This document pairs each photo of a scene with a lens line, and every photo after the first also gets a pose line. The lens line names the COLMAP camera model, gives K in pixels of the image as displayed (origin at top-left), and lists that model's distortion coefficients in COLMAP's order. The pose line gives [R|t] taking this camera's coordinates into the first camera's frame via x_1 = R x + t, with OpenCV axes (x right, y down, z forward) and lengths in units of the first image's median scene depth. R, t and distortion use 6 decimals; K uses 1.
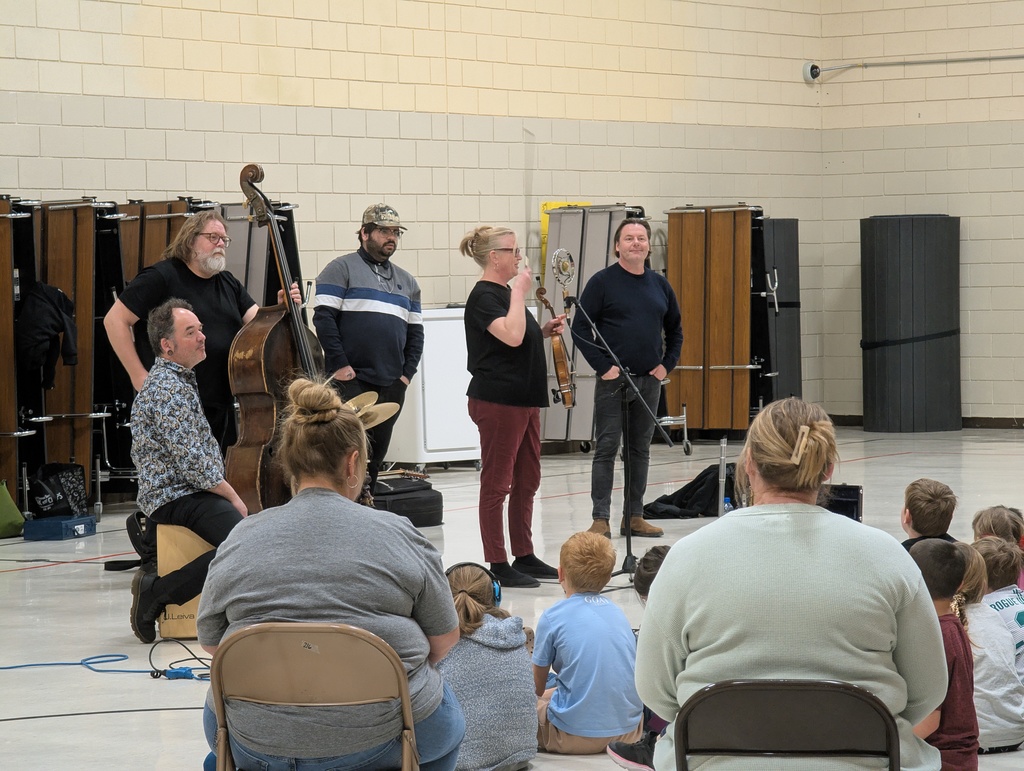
lens RADIAL K [[4208.5, 0, 548.0], [0, 4208.5, 312.4], [0, 0, 1]] dist [0.126179, 0.000000]
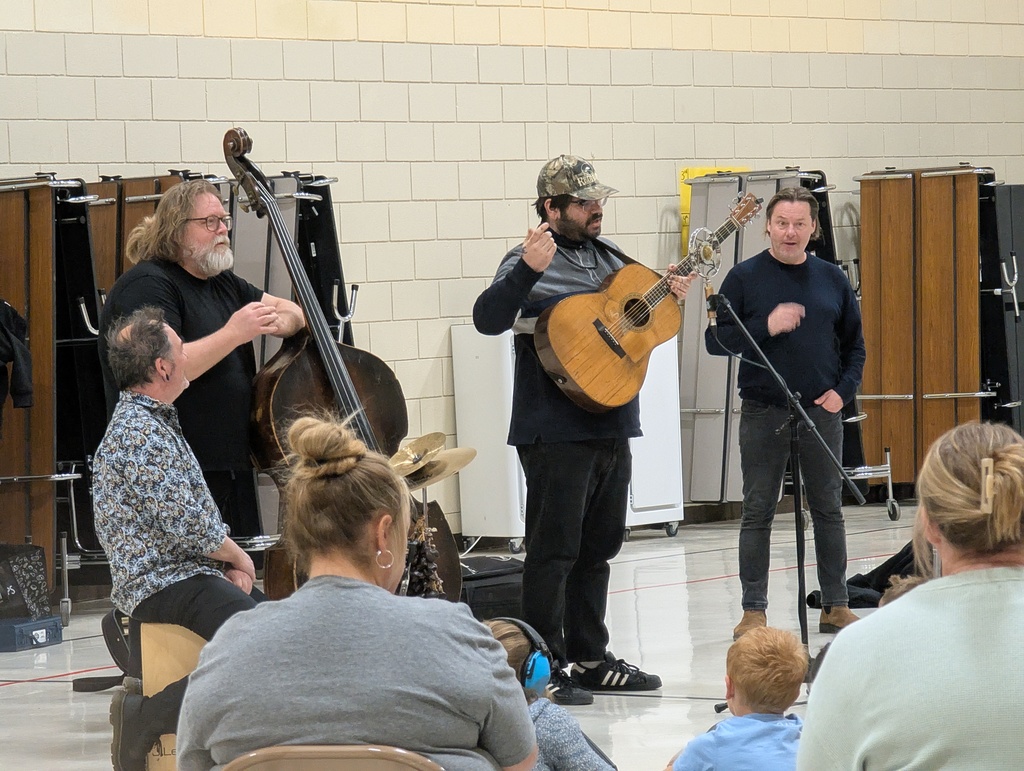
lens RADIAL K [[4208.5, 0, 544.1], [0, 4208.5, 391.6], [0, 0, 1]] dist [0.126179, 0.000000]
pose [[0.995341, -0.018349, -0.094659, 0.042709], [0.018046, 0.999829, -0.004064, 0.014210], [0.094718, 0.002337, 0.995501, 0.291631]]
